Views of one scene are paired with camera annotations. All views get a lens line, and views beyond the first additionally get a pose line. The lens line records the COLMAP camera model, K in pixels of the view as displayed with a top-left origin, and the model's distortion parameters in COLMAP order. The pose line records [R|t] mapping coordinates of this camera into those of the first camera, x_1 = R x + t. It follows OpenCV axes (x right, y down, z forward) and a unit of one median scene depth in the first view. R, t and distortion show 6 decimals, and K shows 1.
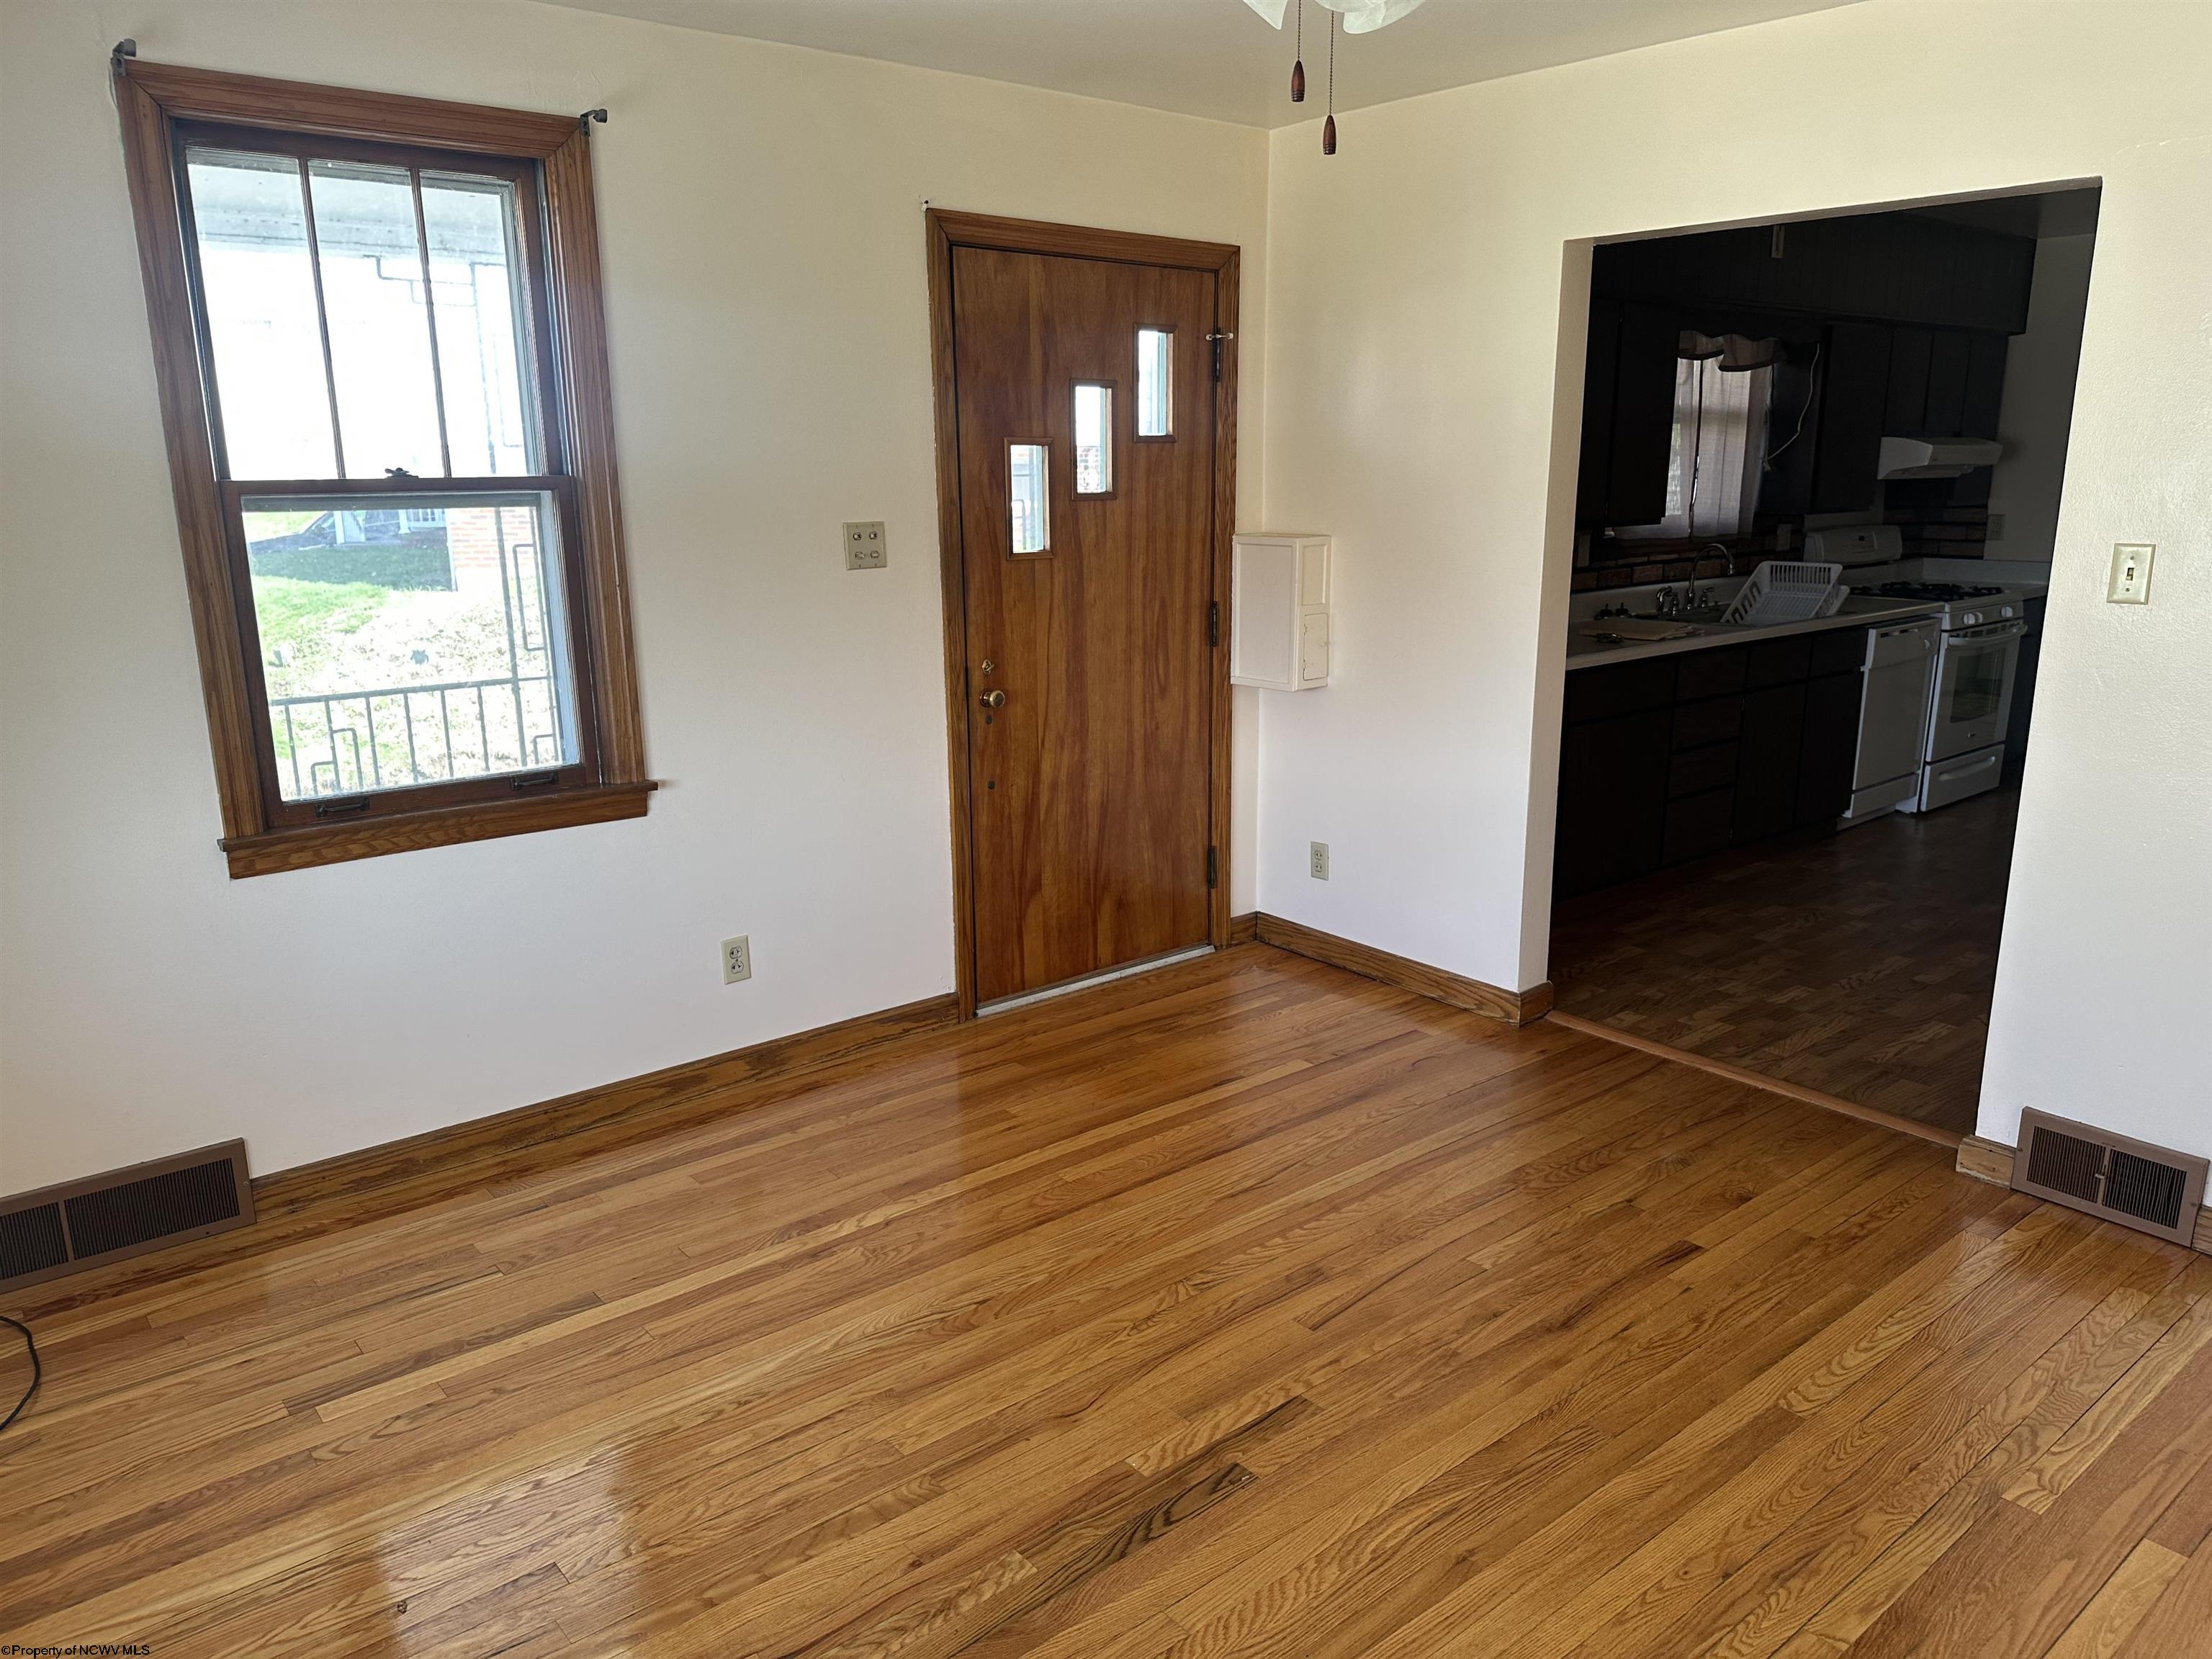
lens RADIAL K [[1539.6, 0, 1099.7], [0, 1539.6, 826.6], [0, 0, 1]] dist [0.007070, -0.000081]
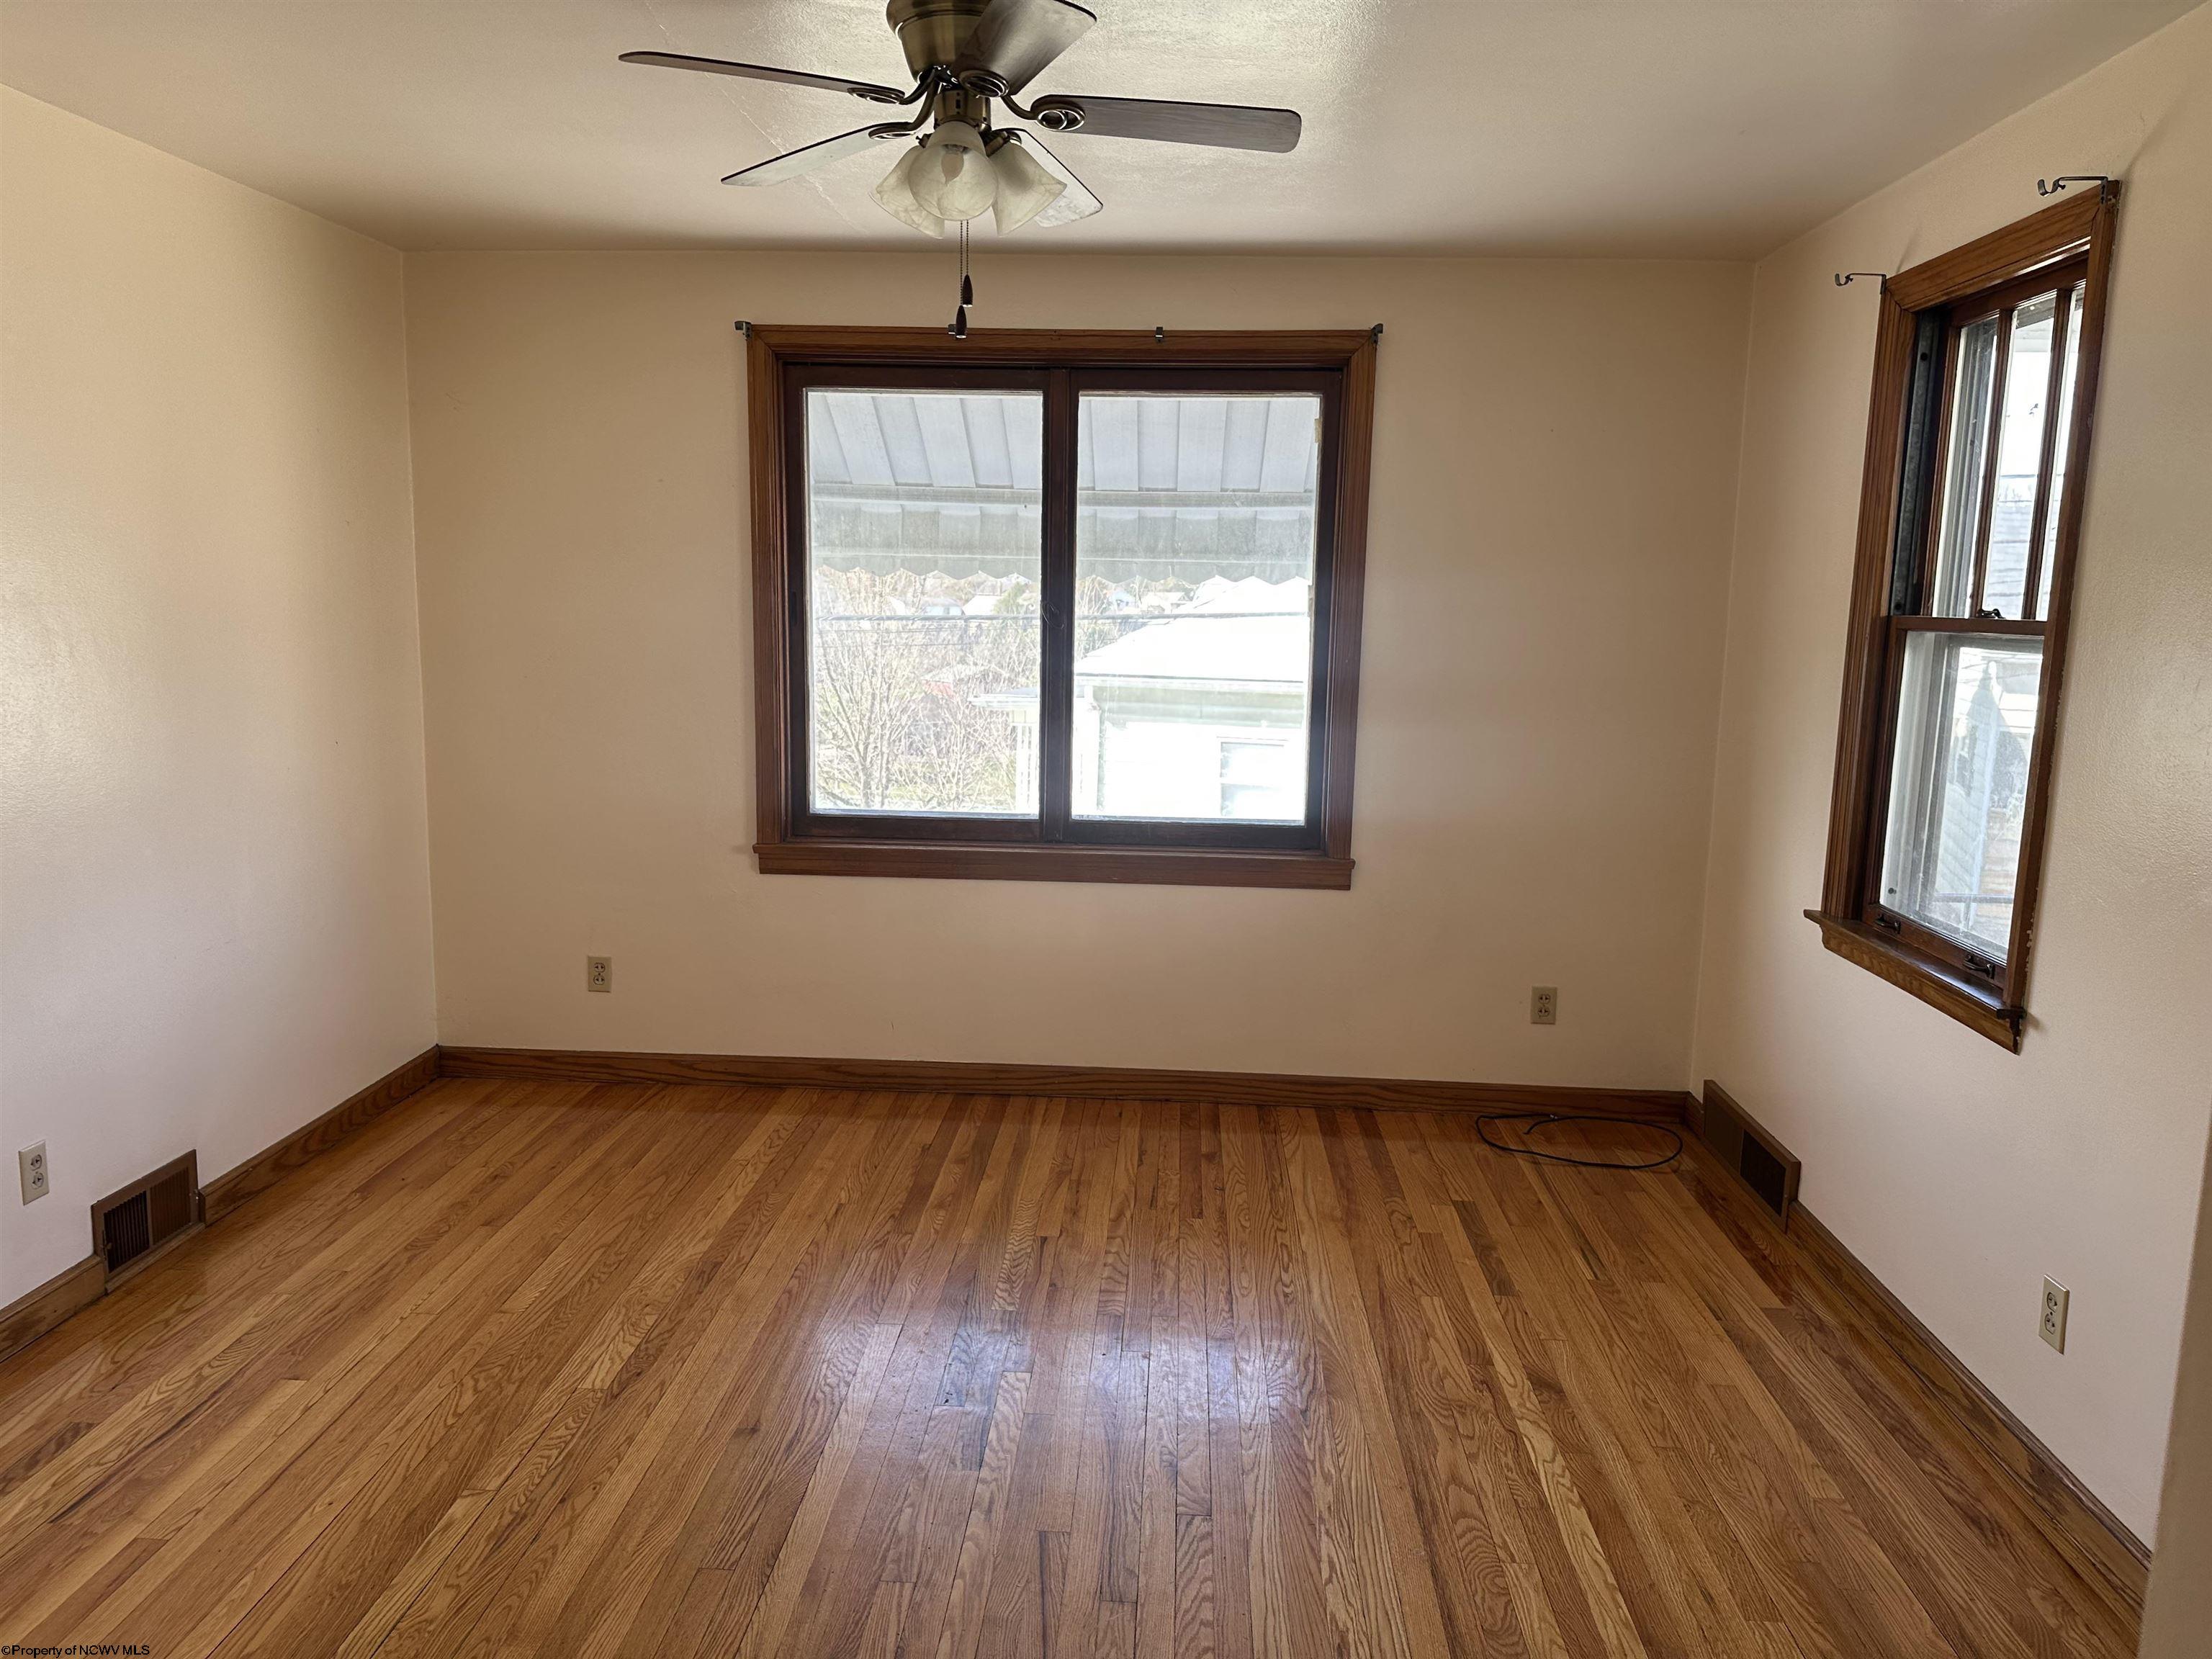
lens RADIAL K [[1539.6, 0, 1099.3], [0, 1539.6, 832.9], [0, 0, 1]] dist [0.007070, -0.000081]
pose [[-0.669140, 0.112136, -0.734627, 0.840304], [-0.191902, 0.928947, 0.316593, -0.396779], [0.717931, 0.352822, -0.600076, 1.626931]]
